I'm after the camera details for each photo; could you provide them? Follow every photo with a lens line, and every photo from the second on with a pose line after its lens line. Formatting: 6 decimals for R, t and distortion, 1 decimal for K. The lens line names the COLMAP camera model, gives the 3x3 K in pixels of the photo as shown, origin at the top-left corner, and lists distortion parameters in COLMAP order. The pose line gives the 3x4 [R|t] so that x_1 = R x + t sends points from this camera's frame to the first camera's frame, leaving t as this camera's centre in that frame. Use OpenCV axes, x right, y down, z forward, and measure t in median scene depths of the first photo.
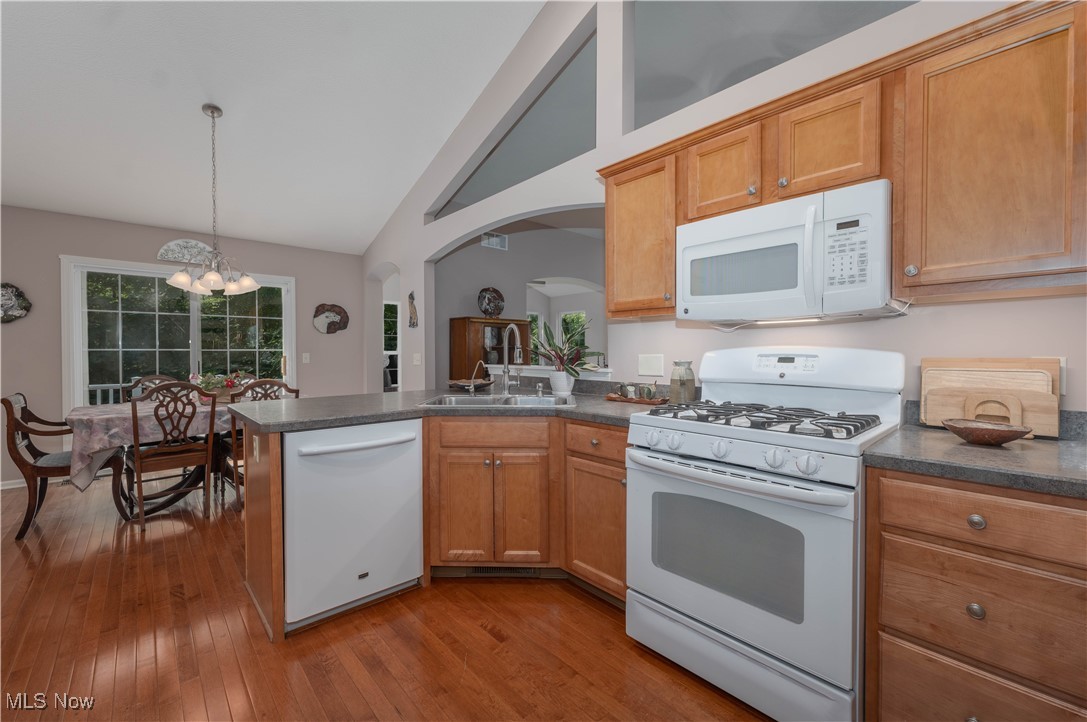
lens RADIAL K [[435.4, 0, 543.7], [0, 435.4, 354.2], [0, 0, 1]] dist [-0.003656, -0.000150]
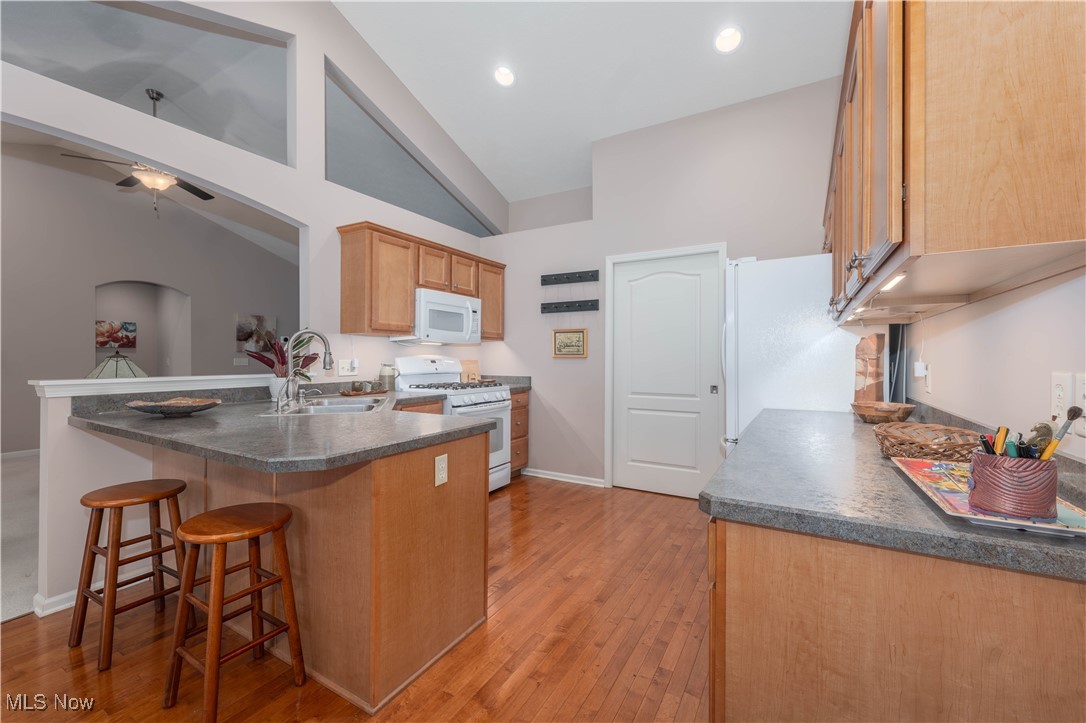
lens RADIAL K [[438.8, 0, 544.0], [0, 438.8, 358.5], [0, 0, 1]] dist [-0.000519, 0.000007]
pose [[-0.293826, -0.004834, 0.955847, -1.585482], [0.003764, 0.999974, 0.006214, -0.014173], [-0.955851, 0.005423, -0.293801, 1.067215]]
